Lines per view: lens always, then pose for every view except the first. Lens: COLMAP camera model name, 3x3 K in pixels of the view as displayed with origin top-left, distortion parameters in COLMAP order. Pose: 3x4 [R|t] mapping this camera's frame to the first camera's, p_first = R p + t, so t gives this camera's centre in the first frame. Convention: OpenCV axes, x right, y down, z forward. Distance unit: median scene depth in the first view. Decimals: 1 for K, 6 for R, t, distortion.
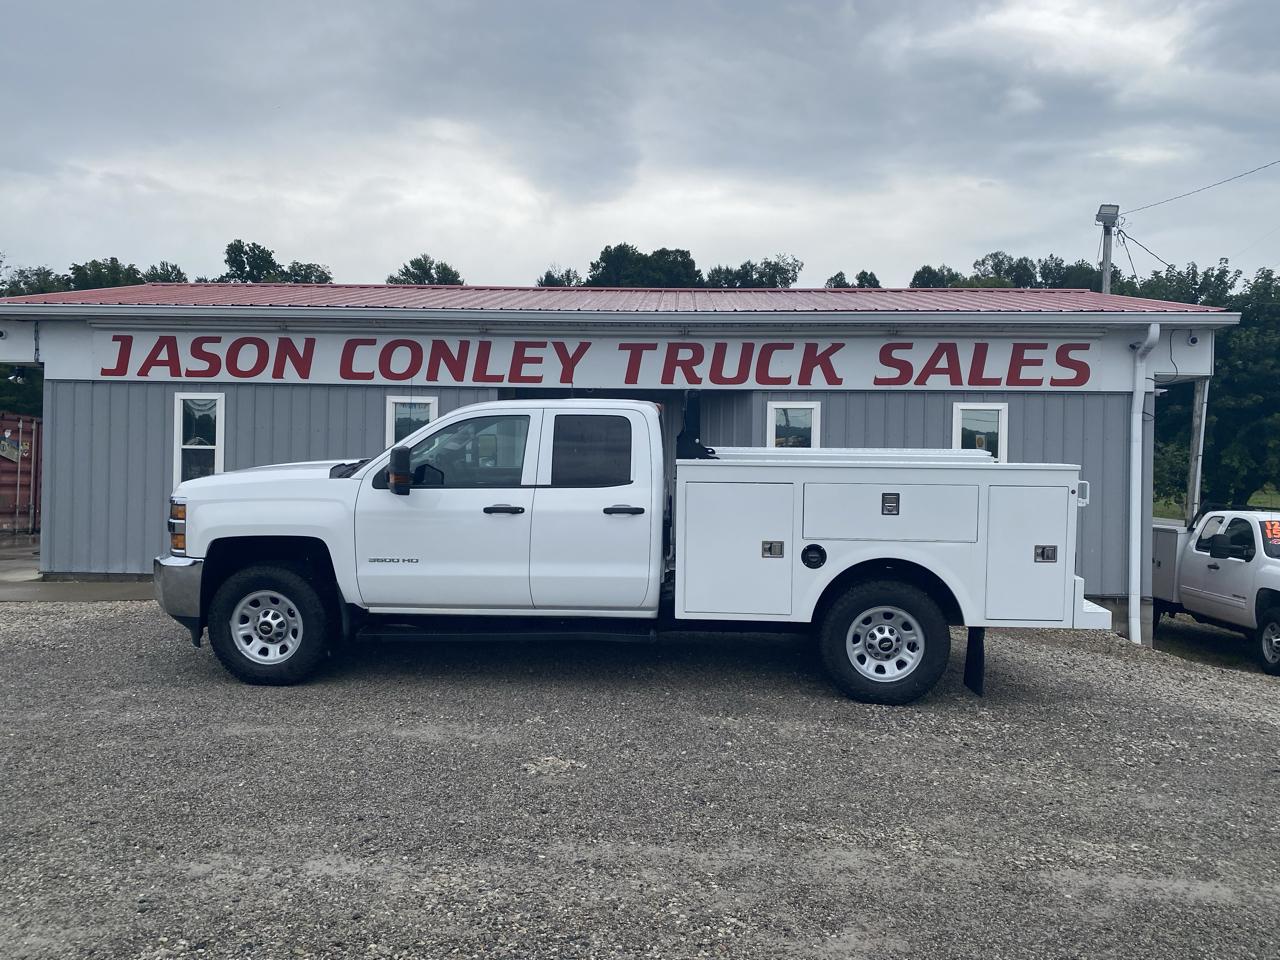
lens RADIAL K [[967.7, 0, 637.0], [0, 967.7, 491.2], [0, 0, 1]] dist [0.015508, -0.017063]
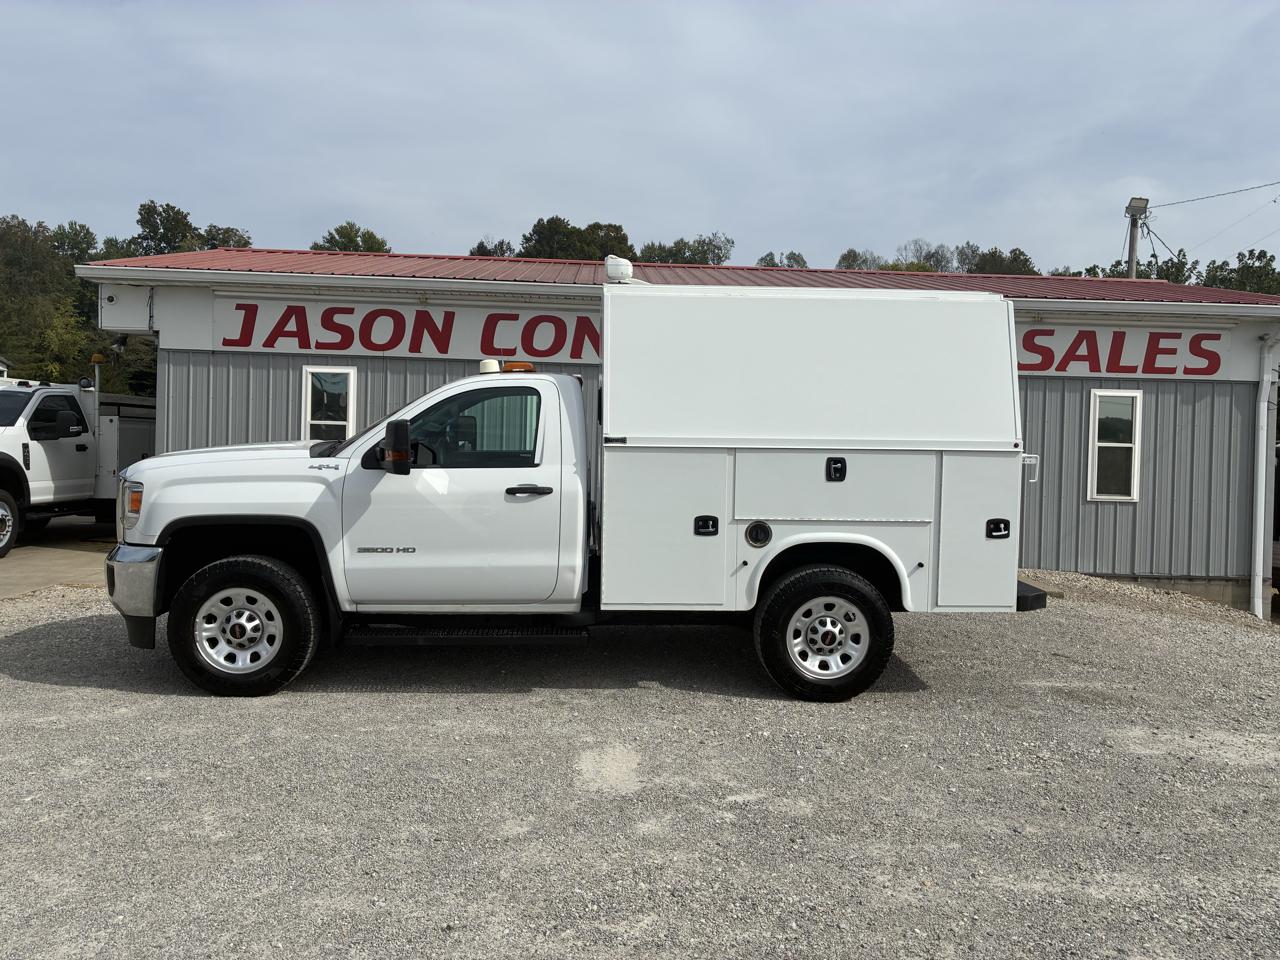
lens RADIAL K [[967.7, 0, 640.0], [0, 967.7, 472.8], [0, 0, 1]] dist [0.015508, -0.017063]
pose [[0.995851, 0.007964, 0.090653, -0.235606], [-0.008567, 0.999944, 0.006270, -0.005001], [-0.090598, -0.007020, 0.995863, 0.020817]]
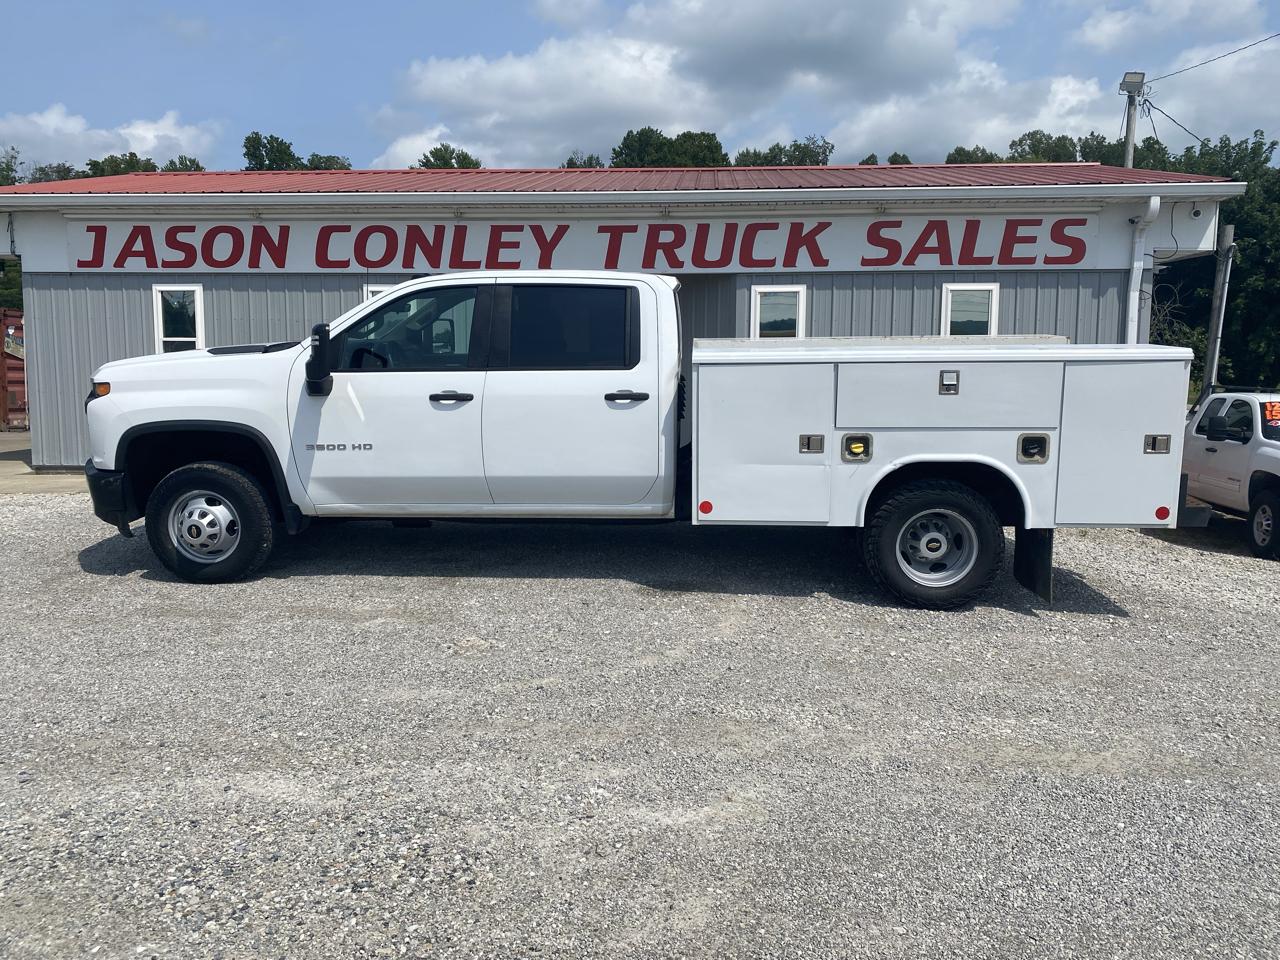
lens RADIAL K [[967.7, 0, 641.4], [0, 967.7, 479.4], [0, 0, 1]] dist [0.015508, -0.017063]
pose [[0.999581, -0.008384, -0.027719, 0.049181], [0.011025, 0.995268, 0.096539, 0.006667], [0.026778, -0.096804, 0.994943, 0.008846]]
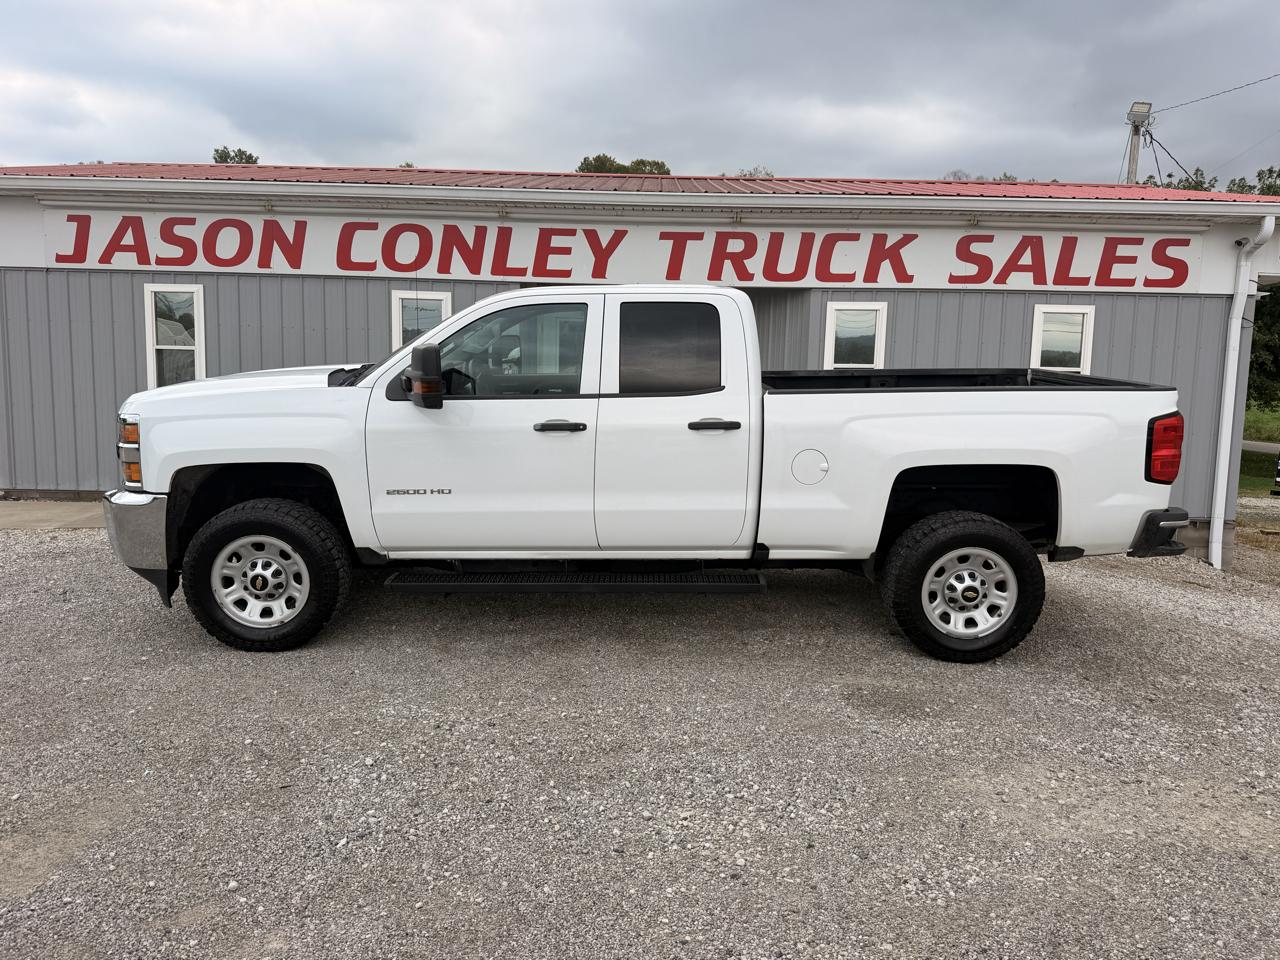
lens RADIAL K [[891.9, 0, 648.6], [0, 891.9, 490.4], [0, 0, 1]] dist [0.040049, -0.063602]
pose [[0.999163, 0.002387, 0.040846, -0.060804], [-0.006644, 0.994513, 0.104402, -0.004976], [-0.040373, -0.104586, 0.993696, 0.172210]]
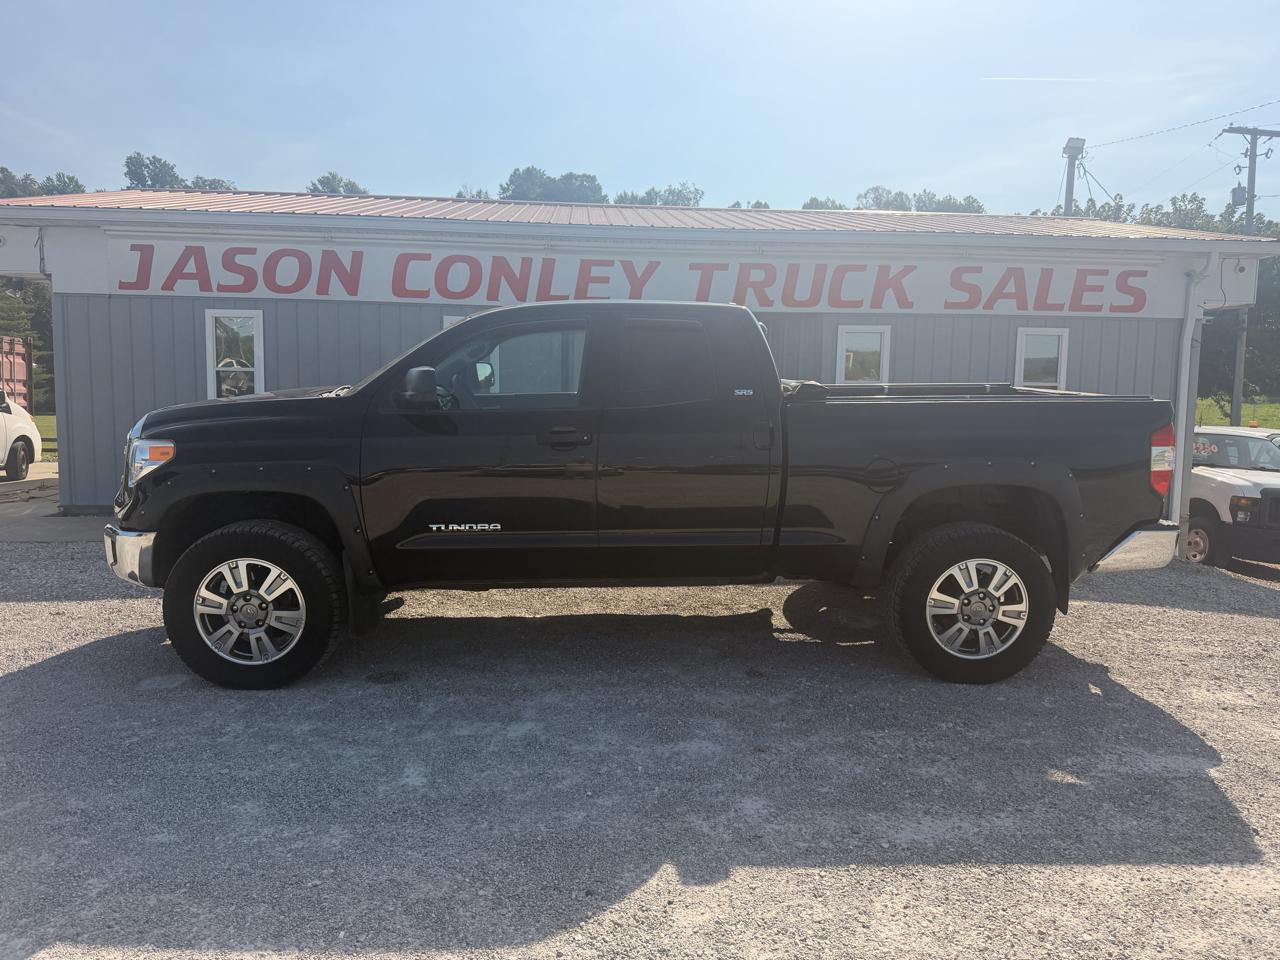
lens RADIAL K [[891.9, 0, 646.7], [0, 891.9, 490.6], [0, 0, 1]] dist [0.040049, -0.063602]
pose [[0.992715, -0.013526, 0.119727, -0.169958], [0.002293, 0.995620, 0.093469, -0.010007], [-0.120467, -0.092514, 0.988397, 0.100779]]
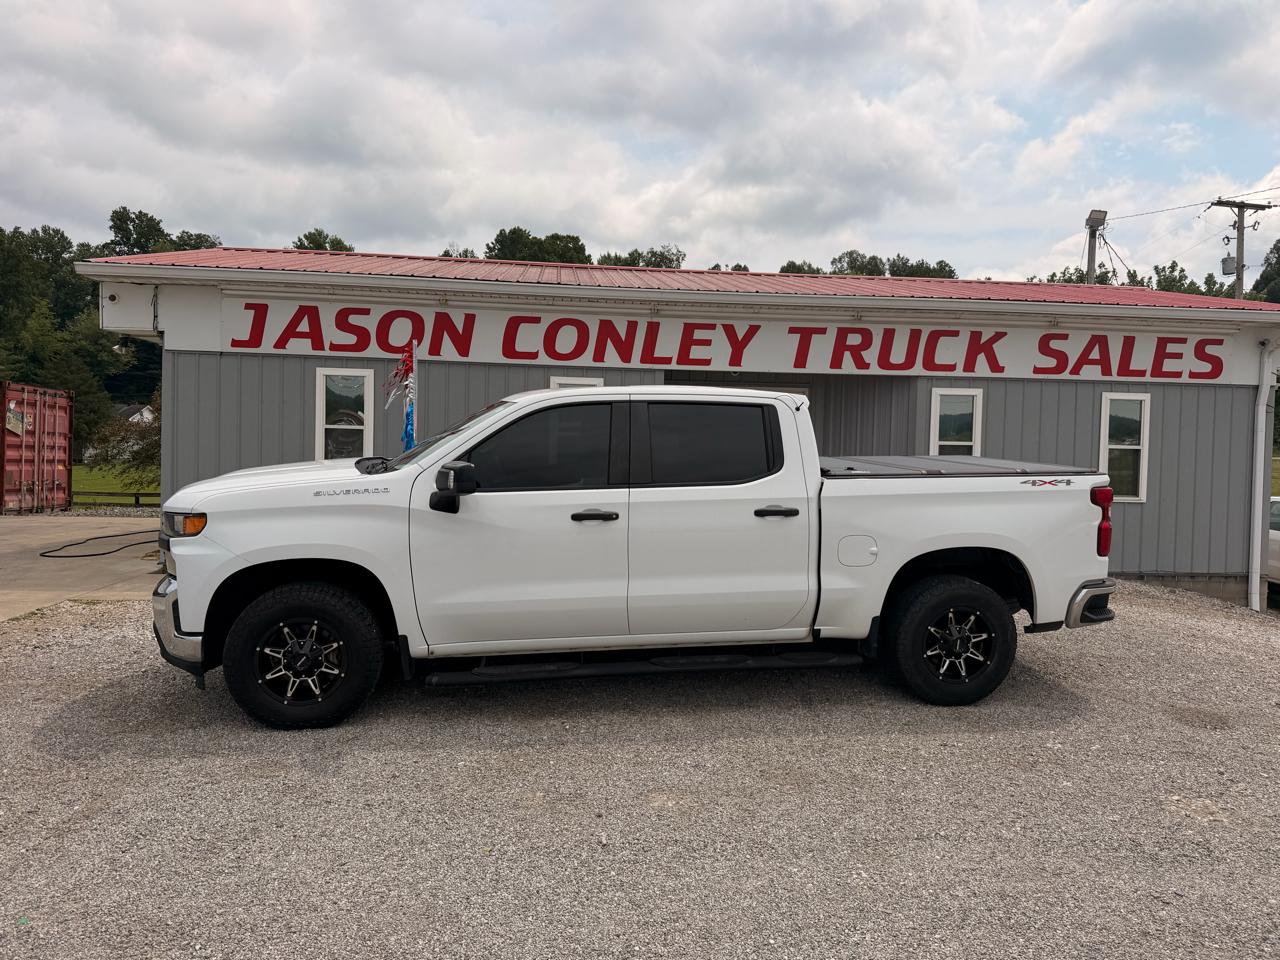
lens RADIAL K [[891.9, 0, 646.2], [0, 891.9, 481.5], [0, 0, 1]] dist [0.040049, -0.063602]
pose [[0.988747, 0.000940, 0.149595, -0.298605], [-0.004303, 0.999745, 0.022158, -0.014064], [-0.149536, -0.022553, 0.988499, 0.111249]]
